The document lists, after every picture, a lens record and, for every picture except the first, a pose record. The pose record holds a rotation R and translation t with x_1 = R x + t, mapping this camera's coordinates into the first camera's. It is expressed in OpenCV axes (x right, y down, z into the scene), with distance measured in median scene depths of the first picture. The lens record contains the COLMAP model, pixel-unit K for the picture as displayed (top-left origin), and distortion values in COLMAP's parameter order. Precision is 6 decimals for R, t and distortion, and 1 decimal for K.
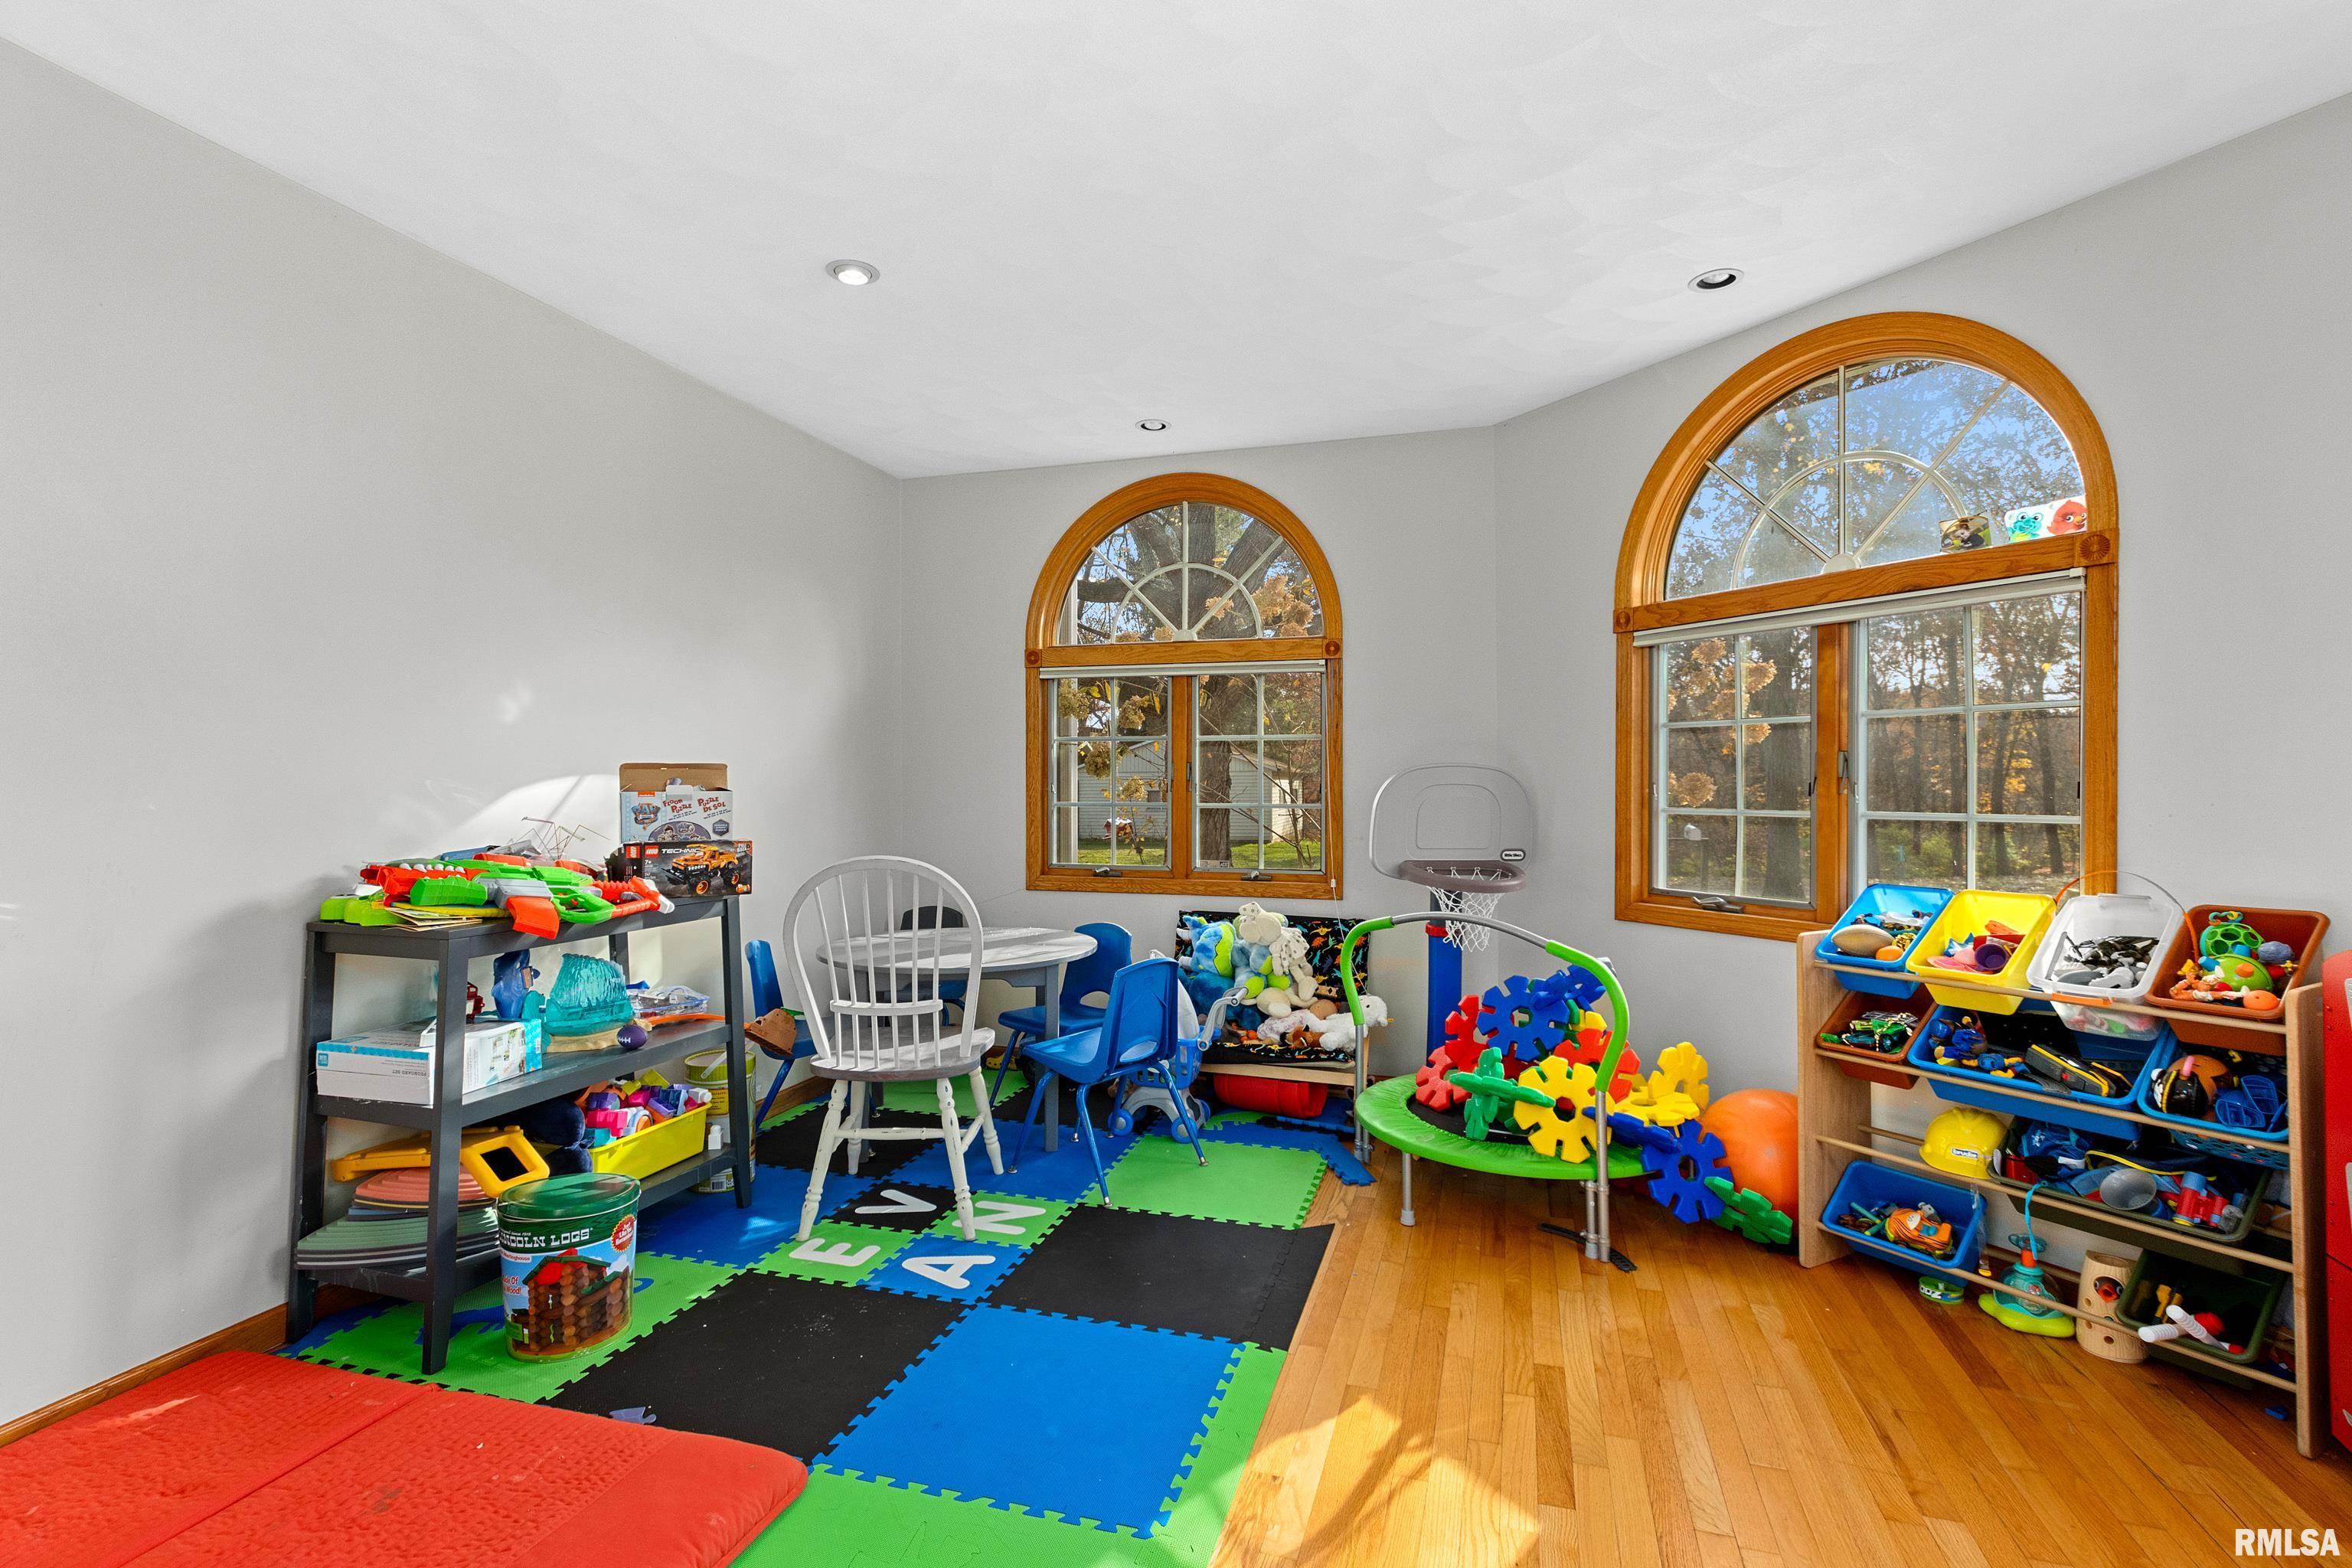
lens RADIAL K [[1097.8, 0, 1160.4], [0, 1097.8, 782.8], [0, 0, 1]] dist [0.004953, -0.000056]
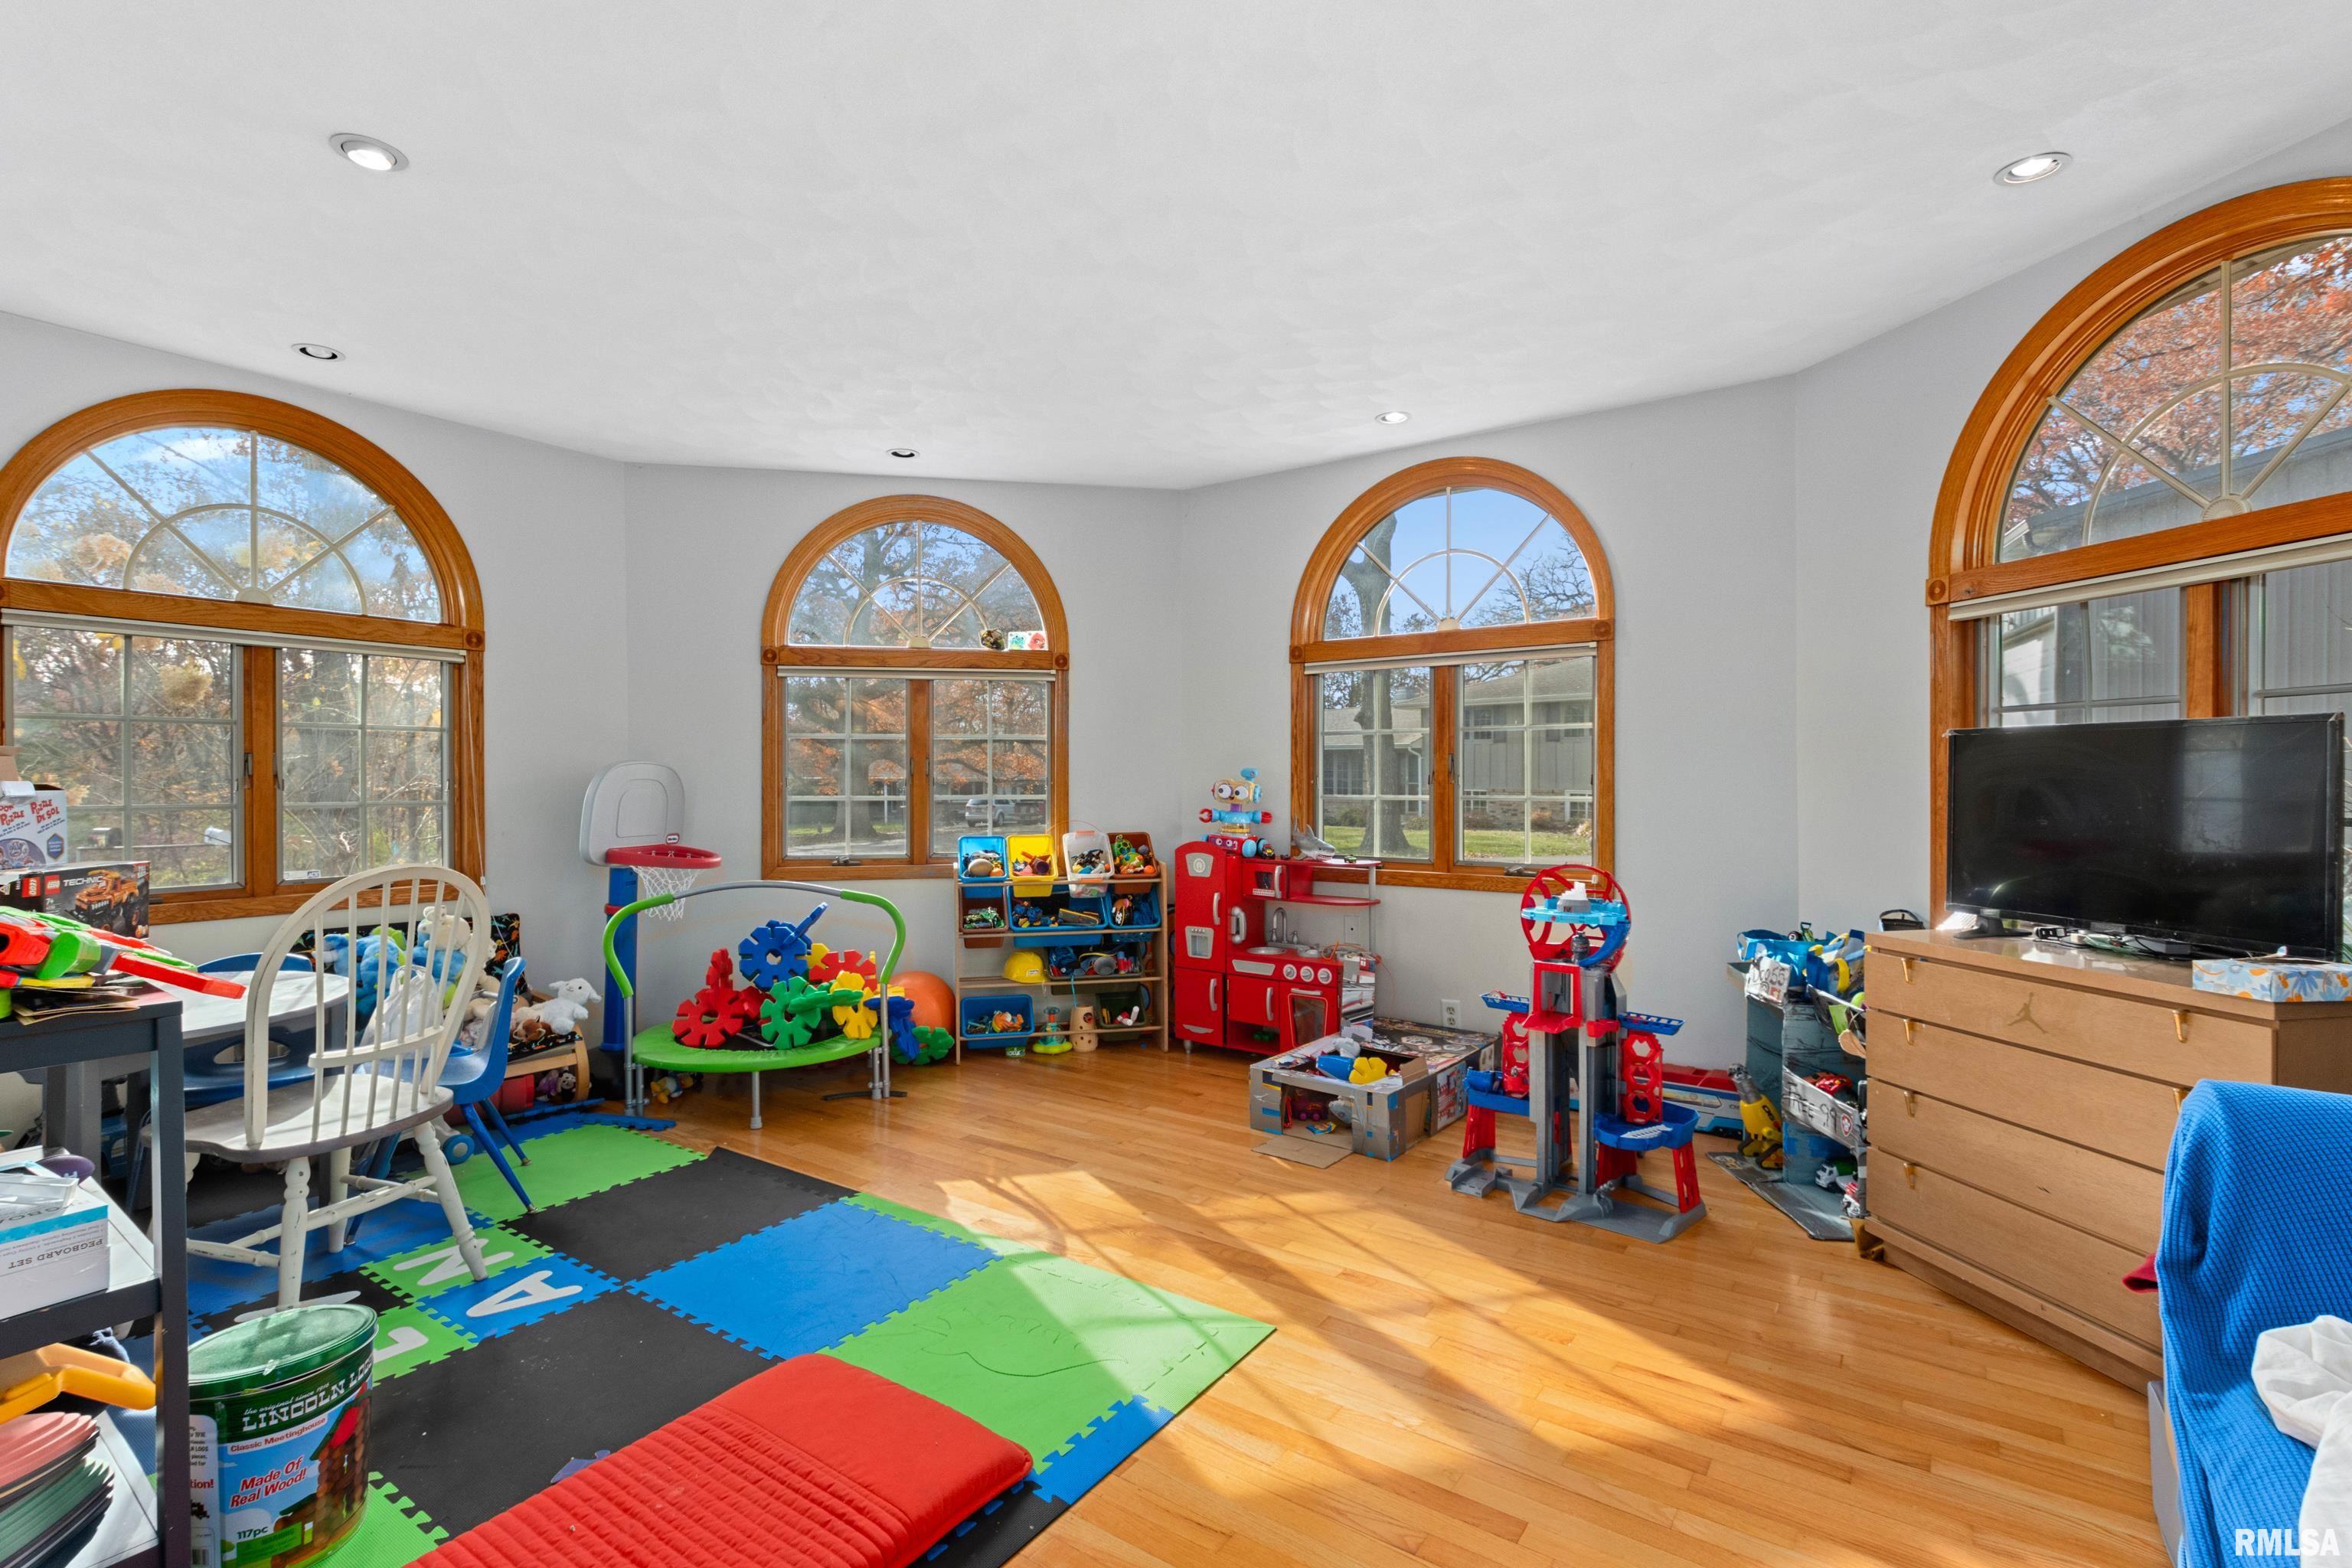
lens RADIAL K [[1097.8, 0, 1160.4], [0, 1097.8, 782.8], [0, 0, 1]] dist [0.004953, -0.000056]
pose [[0.298817, -0.003916, 0.954302, -0.913427], [-0.000261, 0.999991, 0.004185, 0.000544], [-0.954310, -0.001499, 0.298813, 0.198910]]
